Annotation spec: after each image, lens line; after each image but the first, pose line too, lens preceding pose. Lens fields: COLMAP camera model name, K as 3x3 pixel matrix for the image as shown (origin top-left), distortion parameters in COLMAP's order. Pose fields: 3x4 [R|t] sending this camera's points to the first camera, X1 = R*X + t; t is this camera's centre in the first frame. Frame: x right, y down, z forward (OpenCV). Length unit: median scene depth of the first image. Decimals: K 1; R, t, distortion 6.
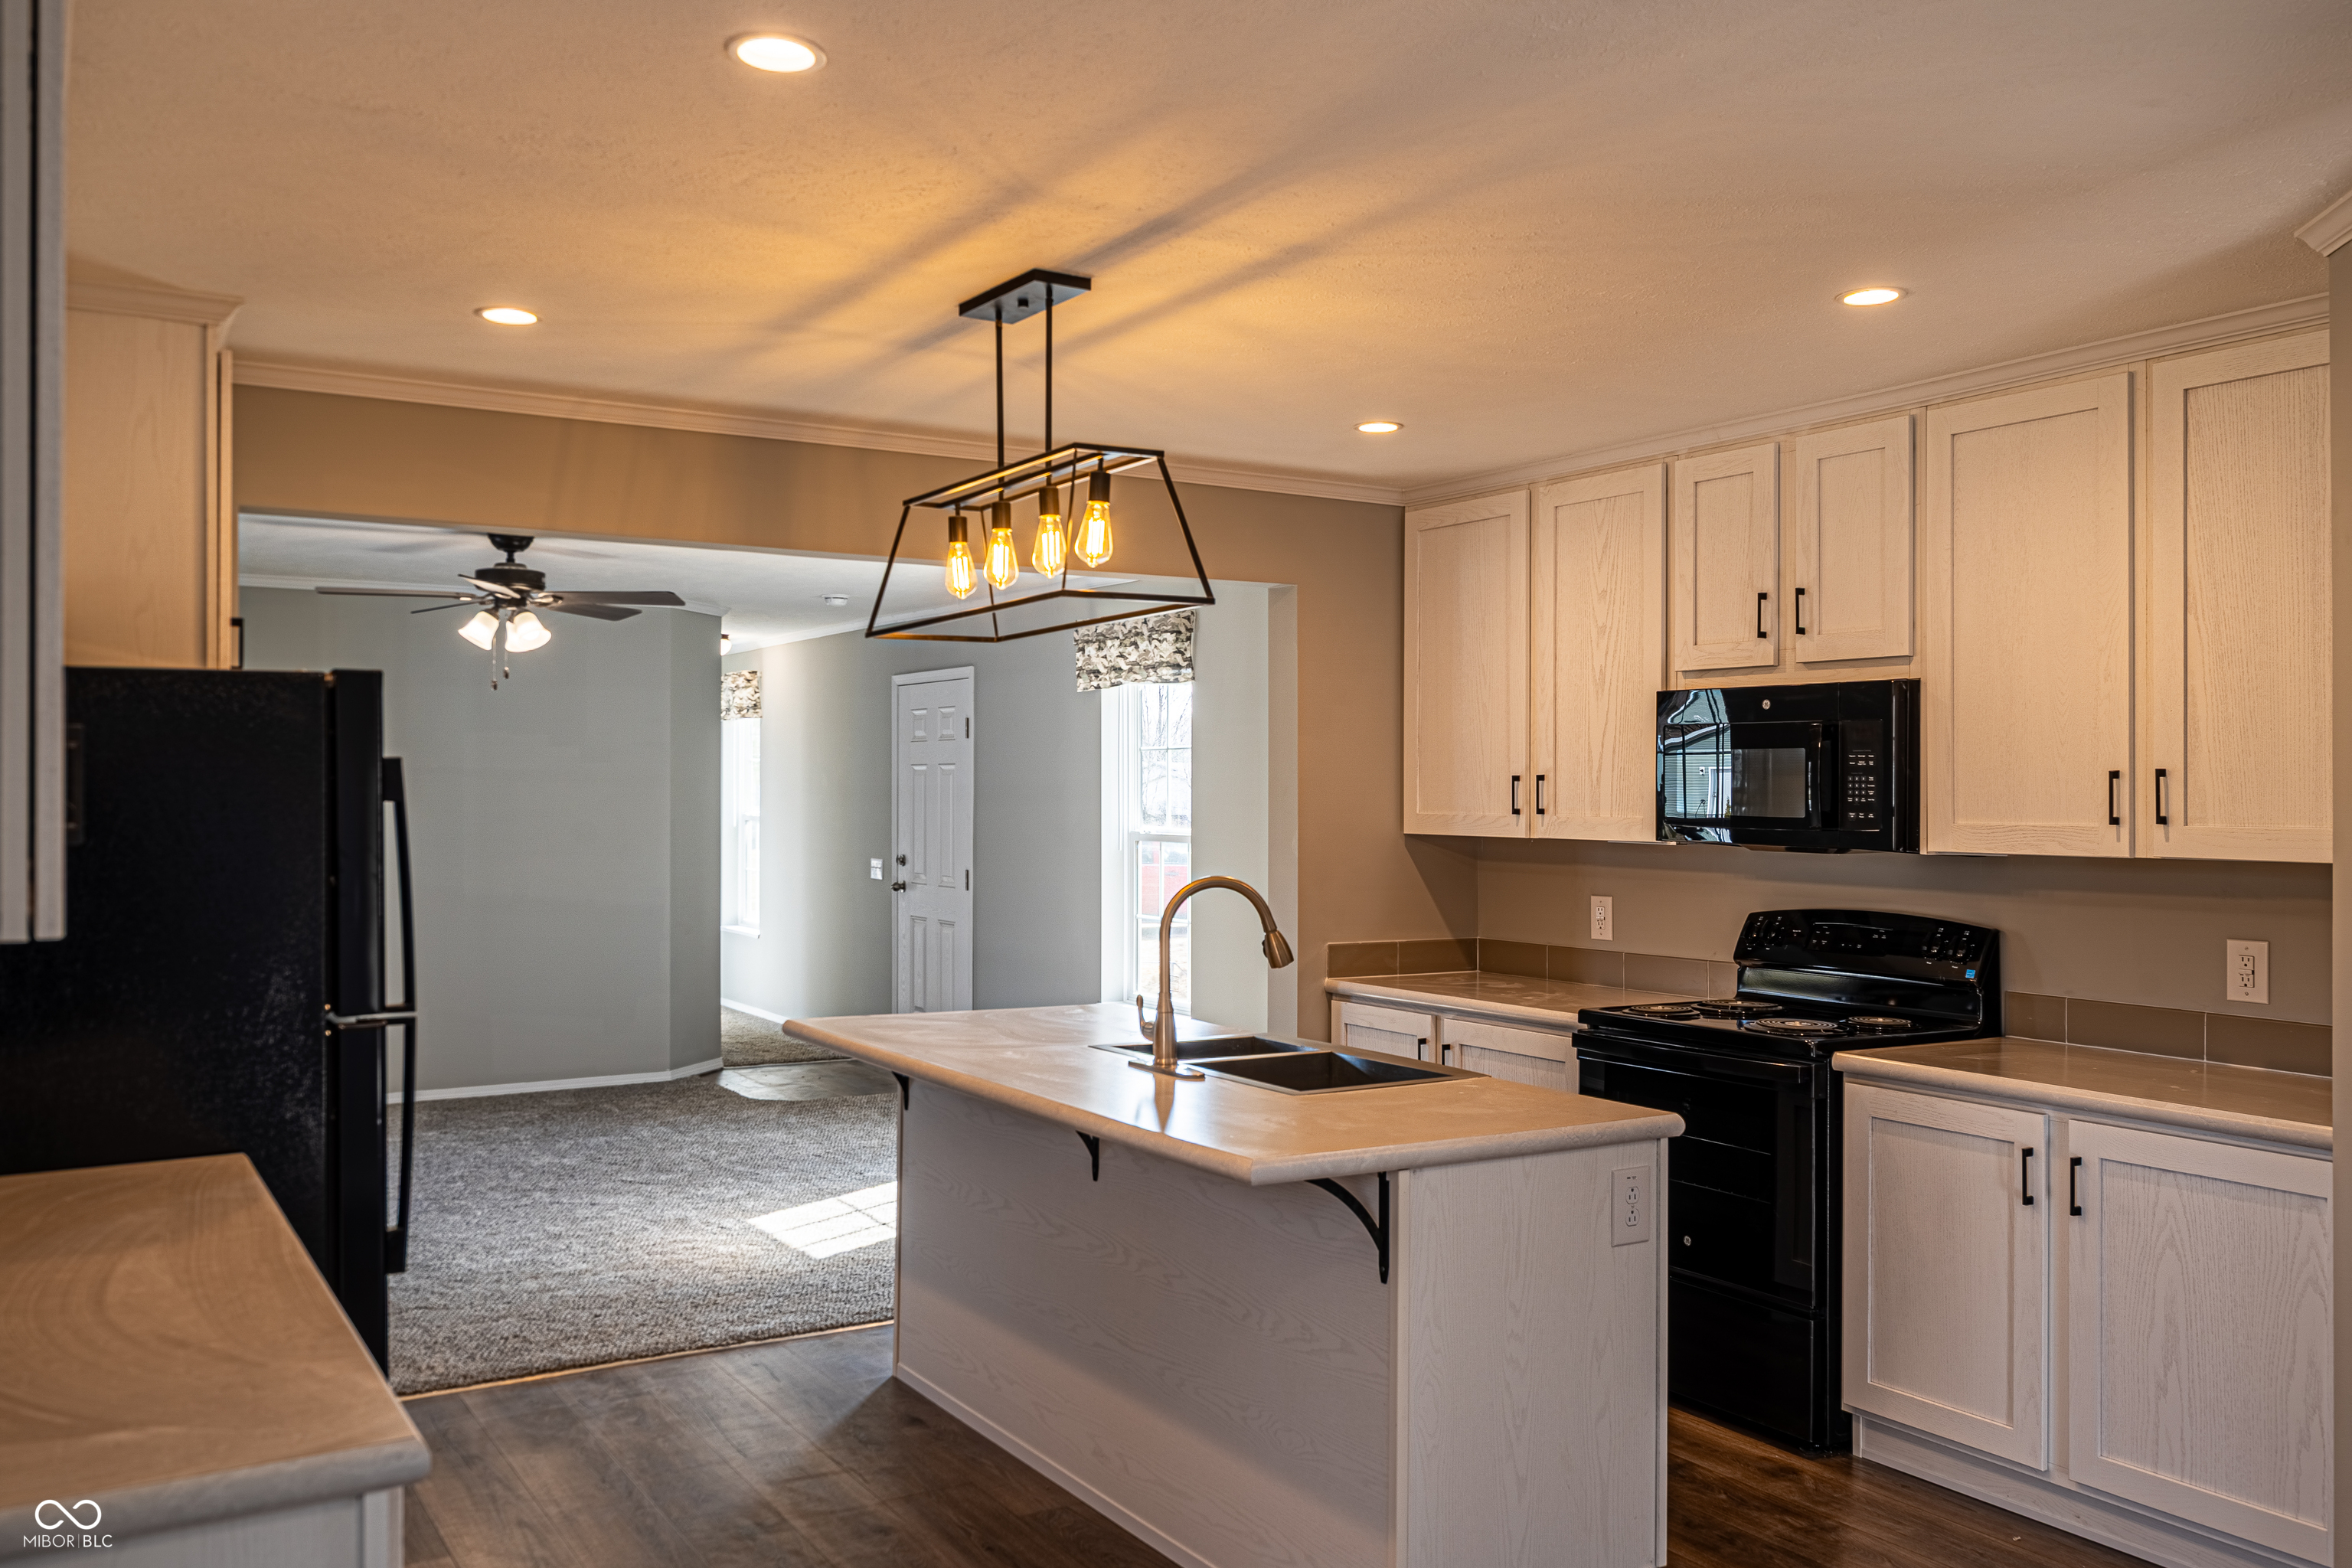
lens RADIAL K [[1895.7, 0, 1211.0], [0, 1895.7, 788.2], [0, 0, 1]] dist [0.017235, -0.046973]
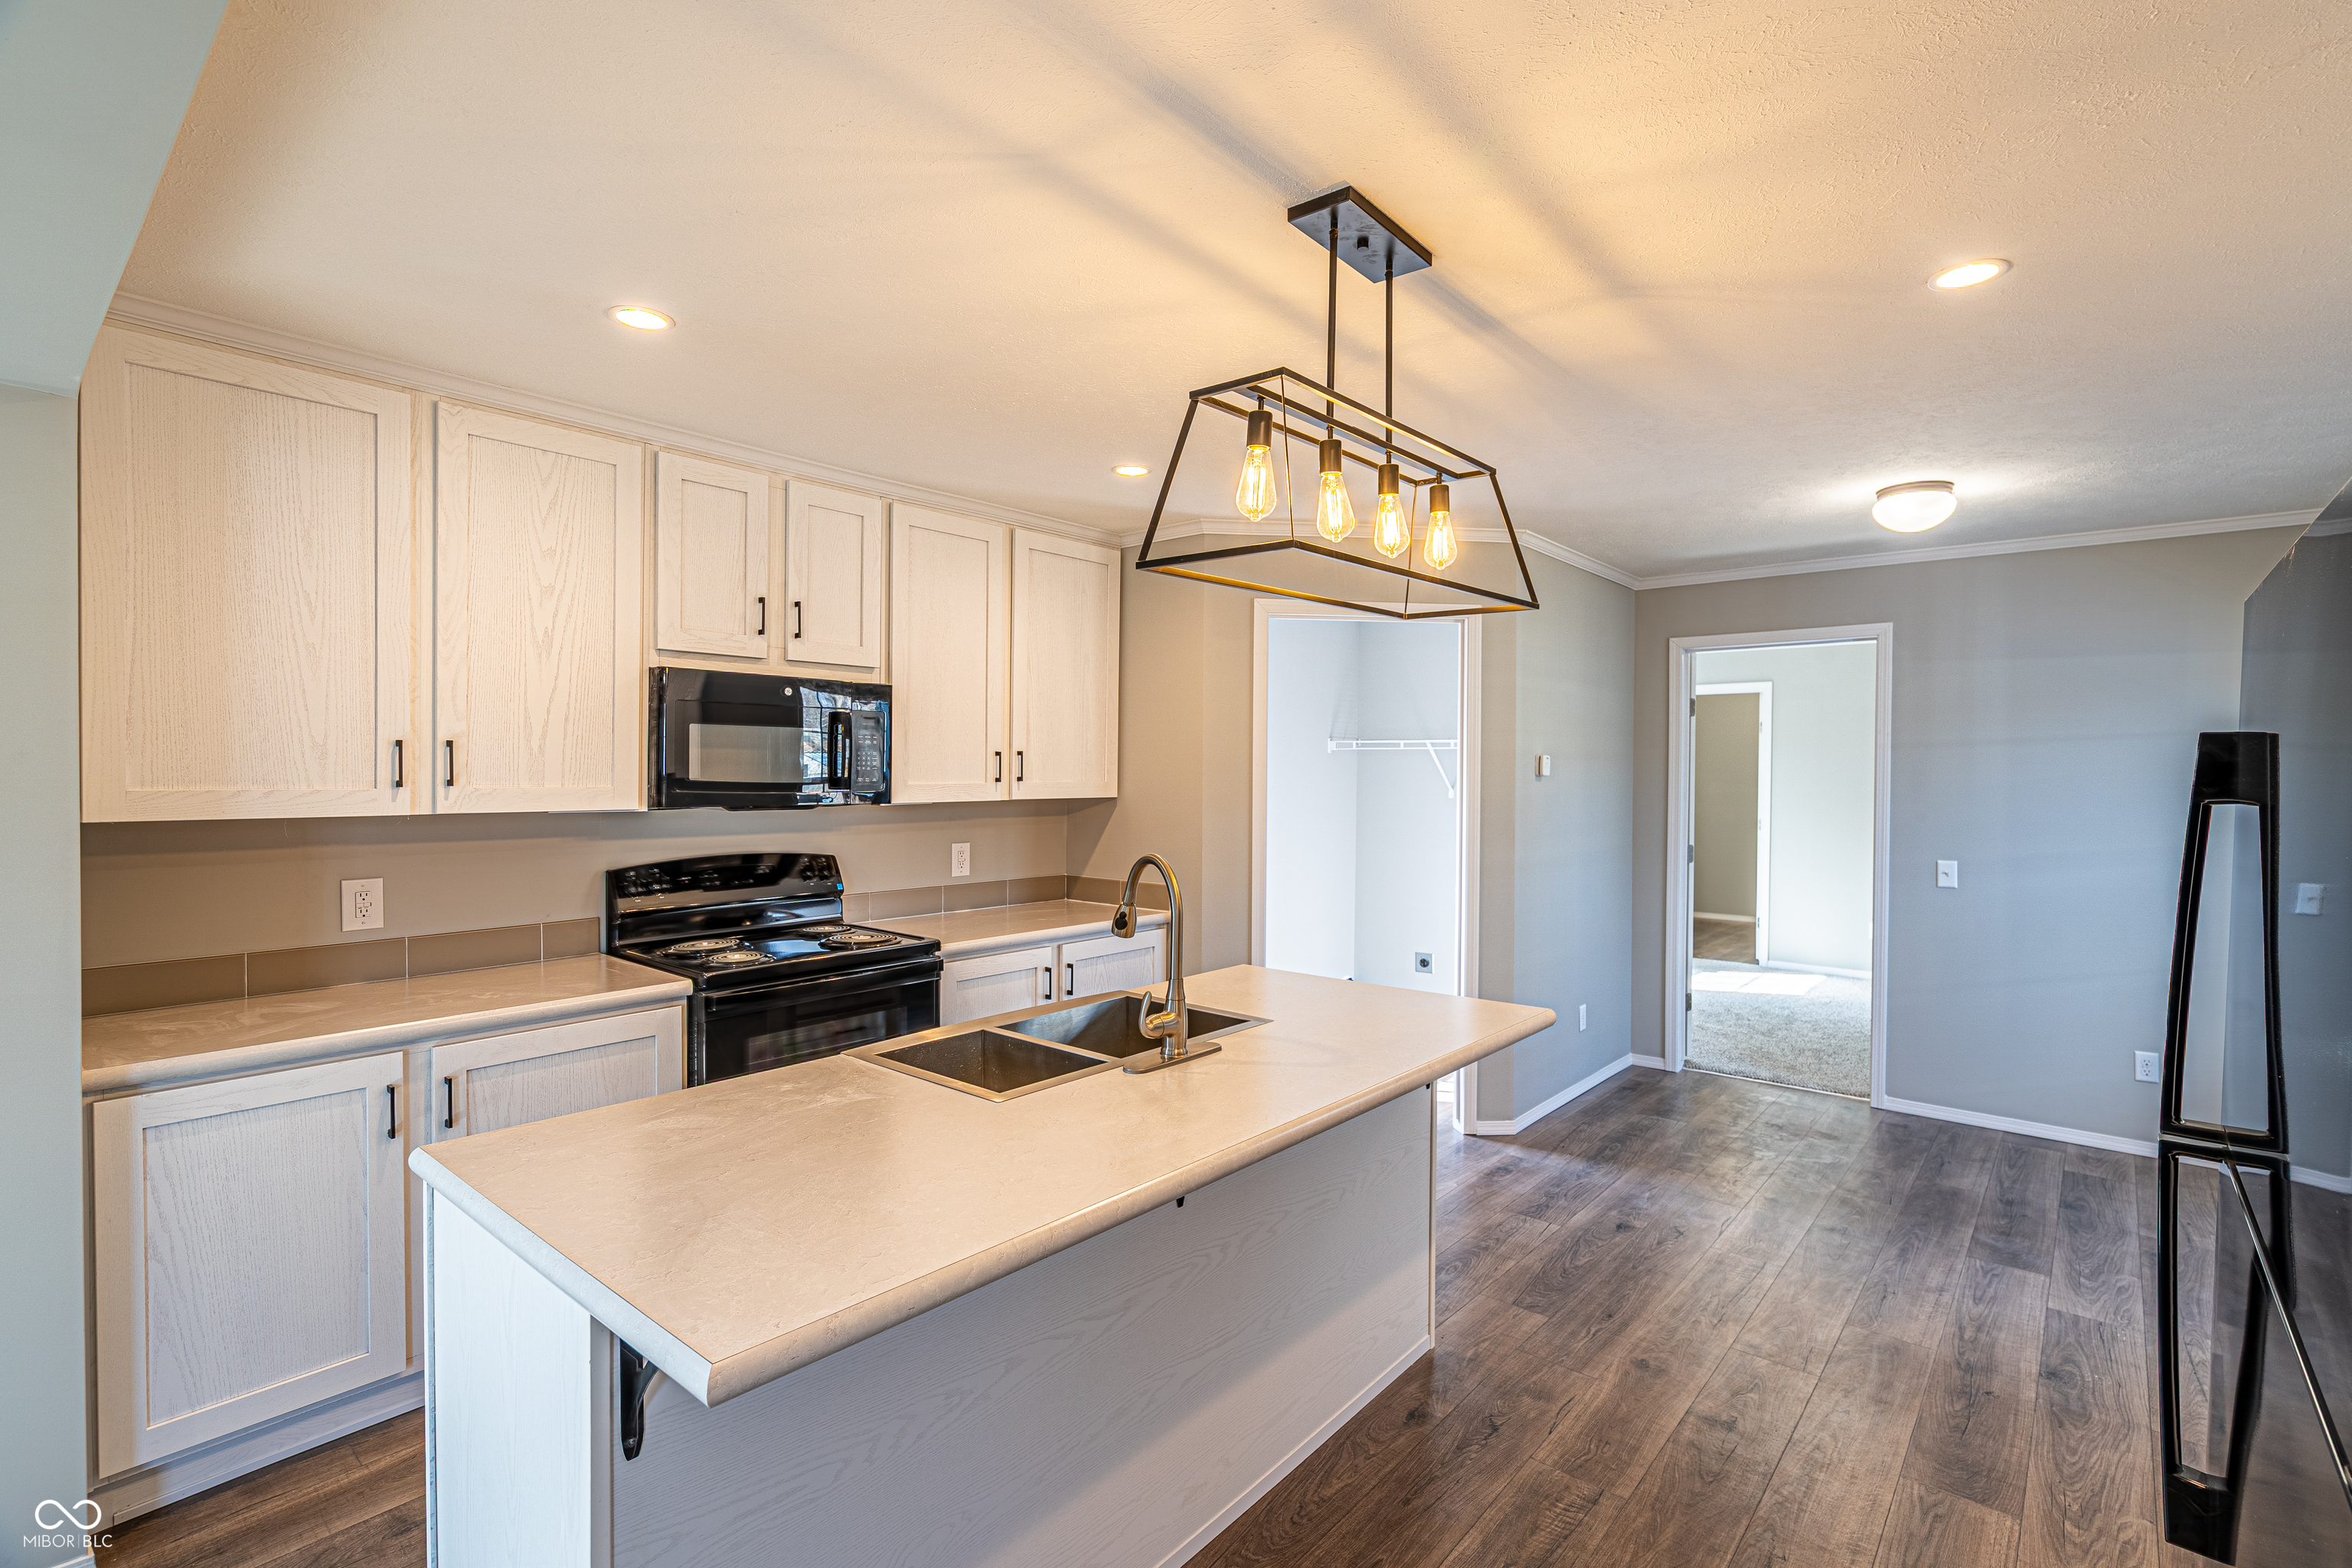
lens RADIAL K [[1072.7, 0, 1173.4], [0, 1072.7, 781.6], [0, 0, 1]] dist [-0.010510, 0.004198]
pose [[-0.289387, -0.020957, 0.956983, -0.679308], [-0.011976, 0.999761, 0.018272, -0.001897], [-0.957137, -0.006173, -0.289569, 1.456286]]
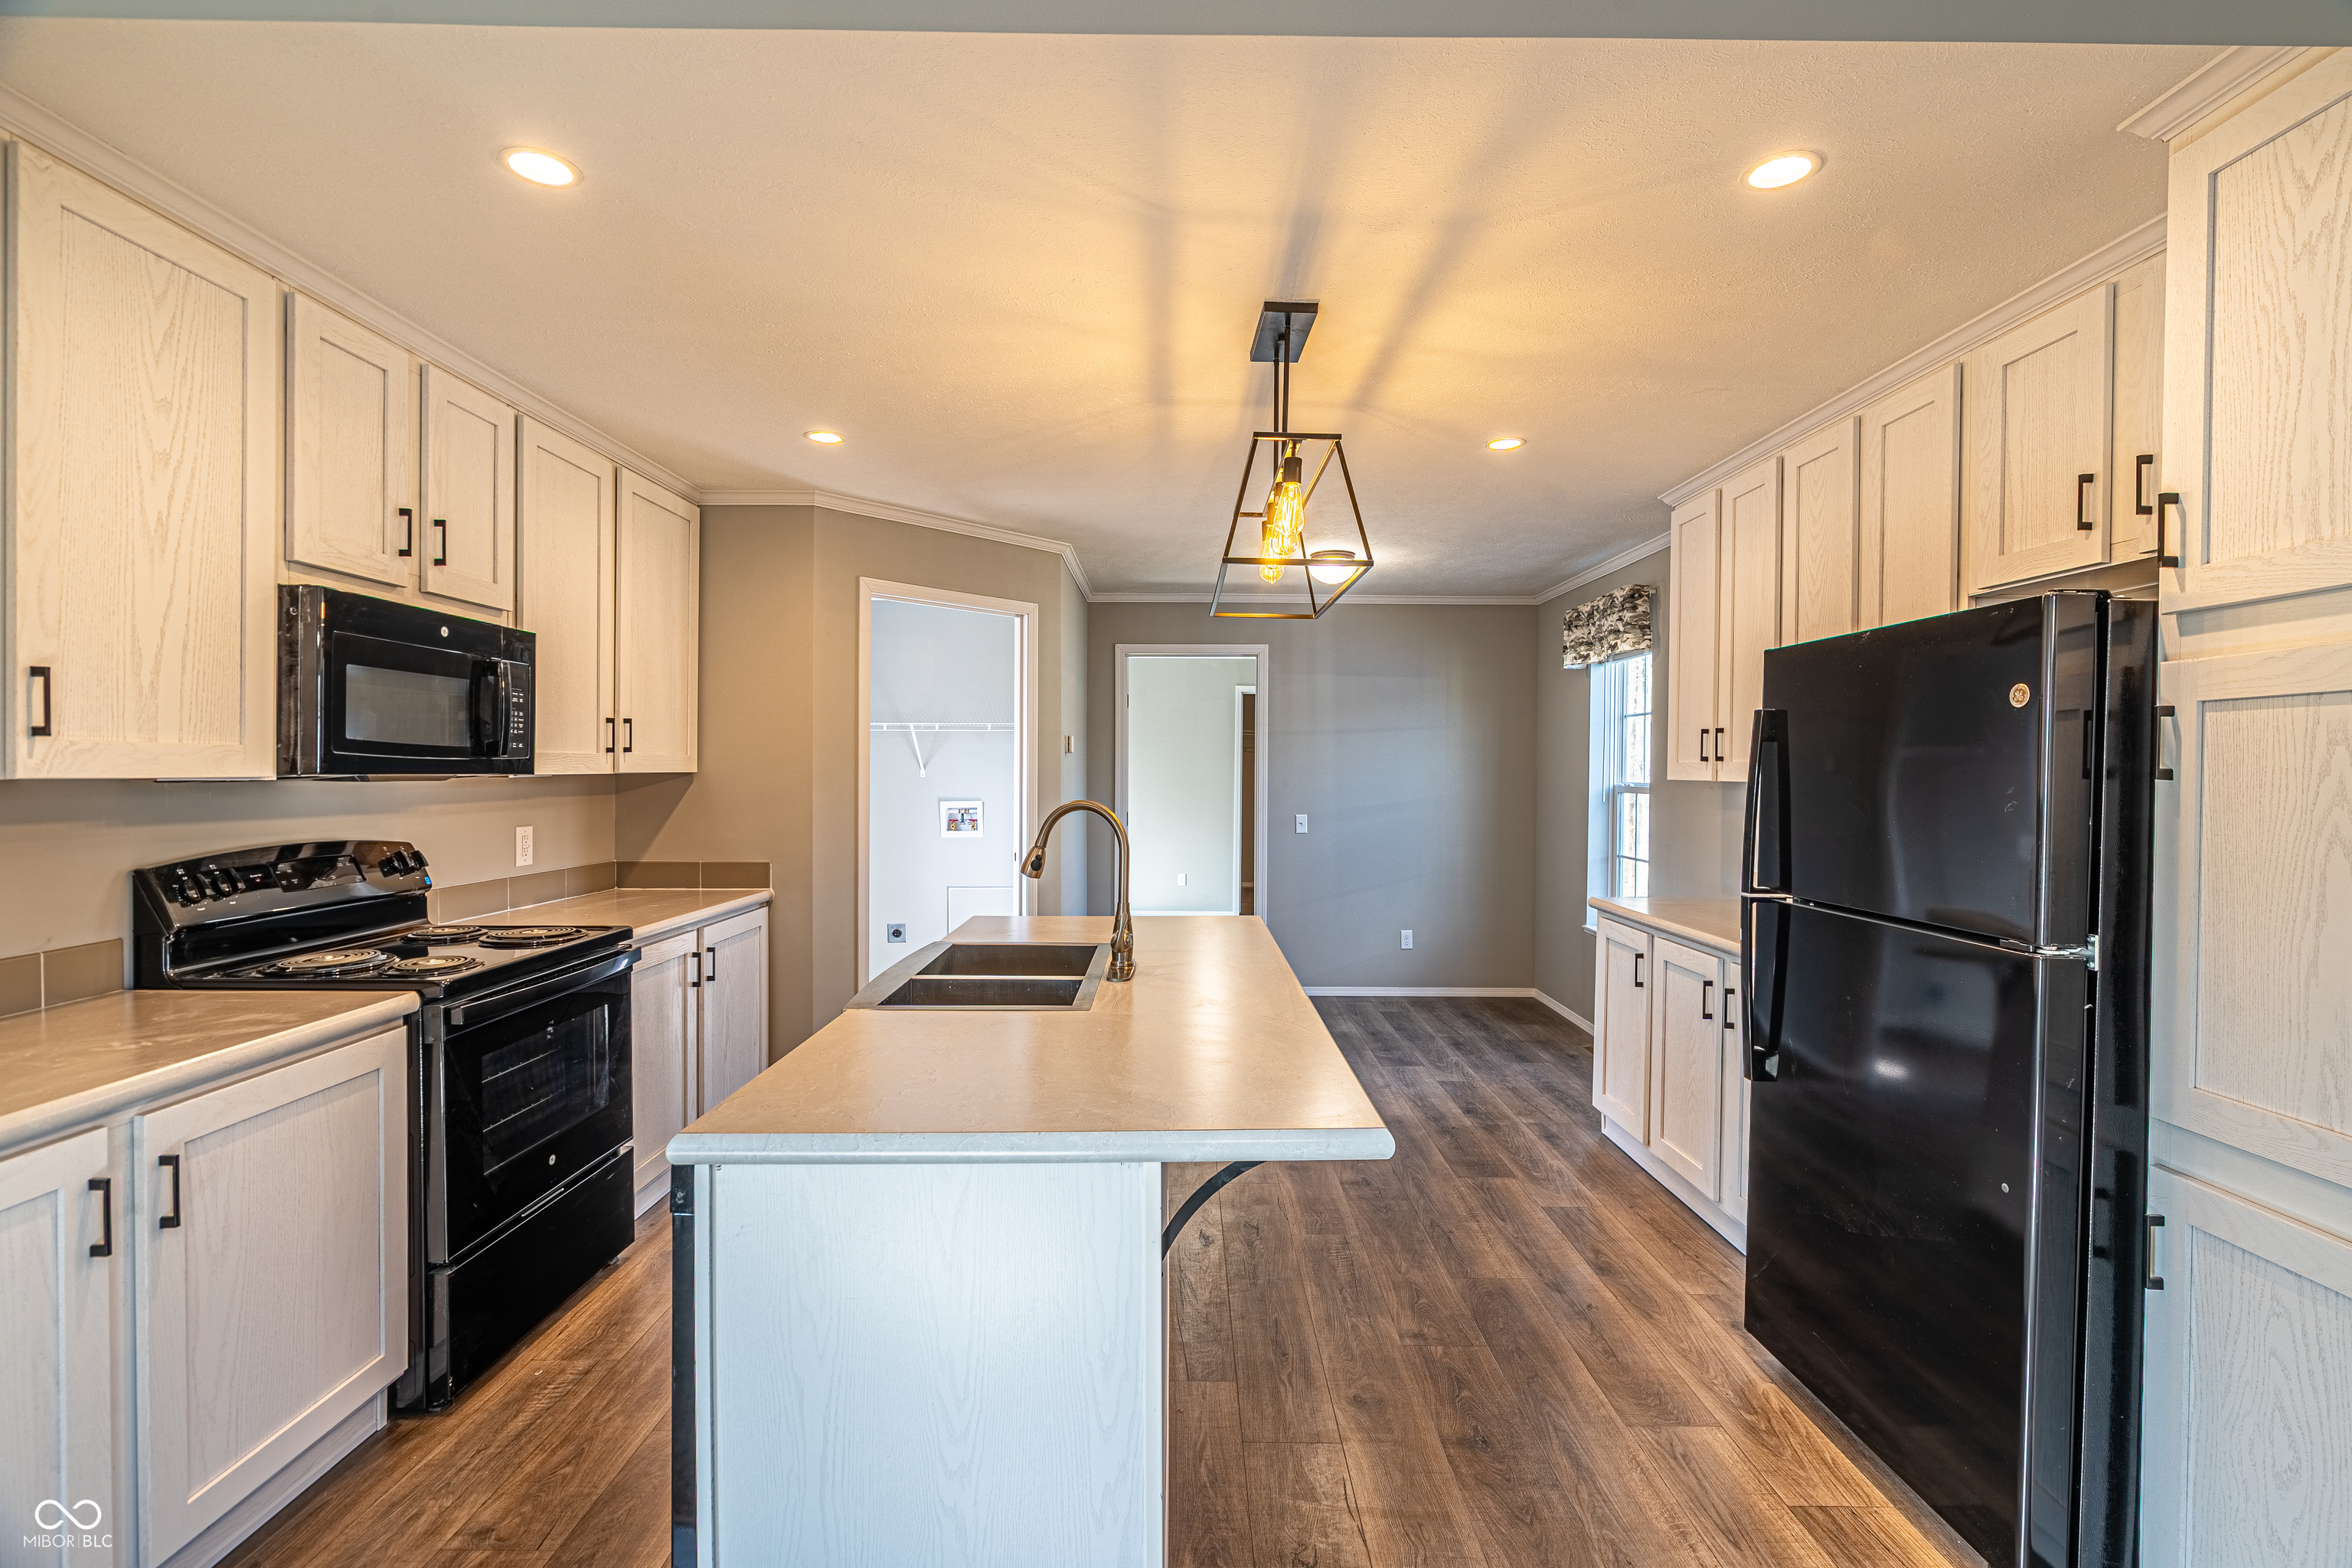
lens RADIAL K [[1072.7, 0, 1184.5], [0, 1072.7, 780.1], [0, 0, 1]] dist [-0.010510, 0.004198]
pose [[-0.848124, -0.015058, 0.529584, -0.498093], [-0.011060, 0.999881, 0.010716, 0.034685], [-0.529683, 0.003231, -0.848190, 1.919852]]
